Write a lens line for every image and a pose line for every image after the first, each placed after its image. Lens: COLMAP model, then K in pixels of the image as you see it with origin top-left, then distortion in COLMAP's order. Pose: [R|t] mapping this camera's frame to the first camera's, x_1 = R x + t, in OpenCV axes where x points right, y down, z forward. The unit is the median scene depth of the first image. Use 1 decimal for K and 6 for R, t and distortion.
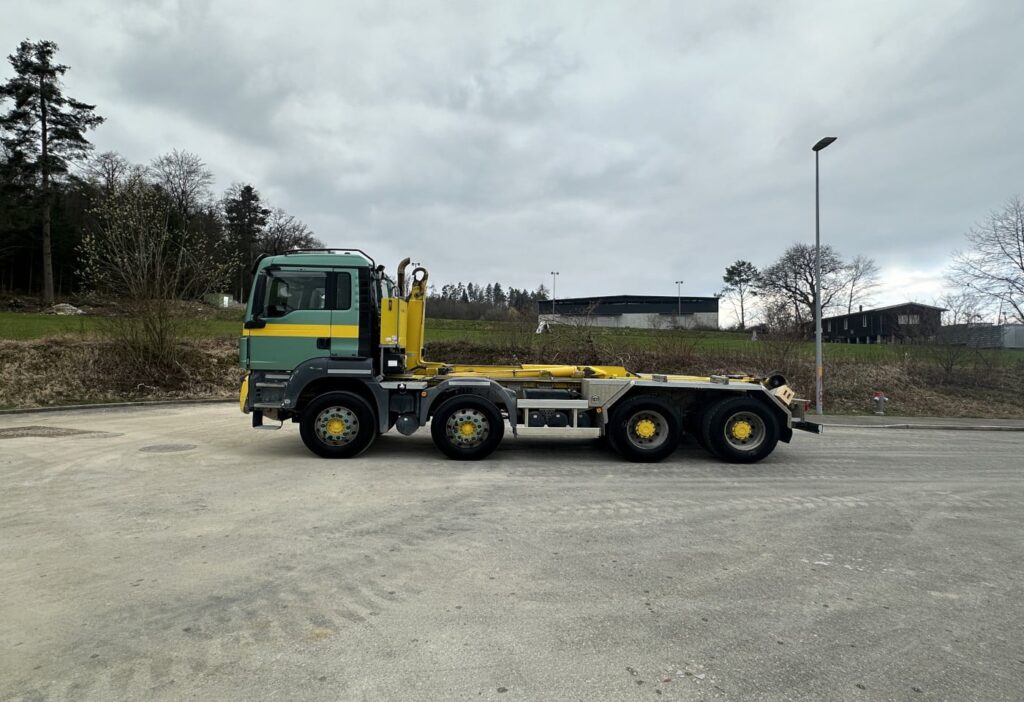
lens RADIAL K [[564.0, 0, 512.0], [0, 564.0, 351.0], [0, 0, 1]] dist [-0.003288, -0.000962]
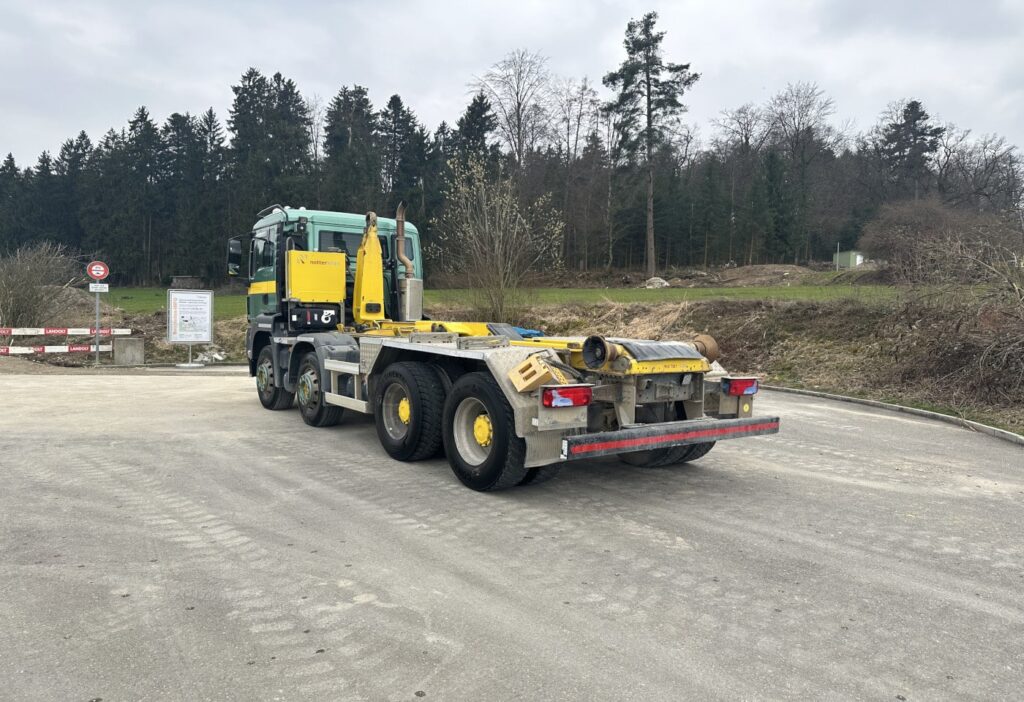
lens RADIAL K [[734.2, 0, 512.0], [0, 734.2, 351.0], [0, 0, 1]] dist [0.010090, -0.000270]
pose [[0.531800, 0.025535, -0.846485, 0.153644], [-0.000248, 0.999550, 0.029997, 0.005739], [0.846870, -0.015743, 0.531567, 0.092562]]
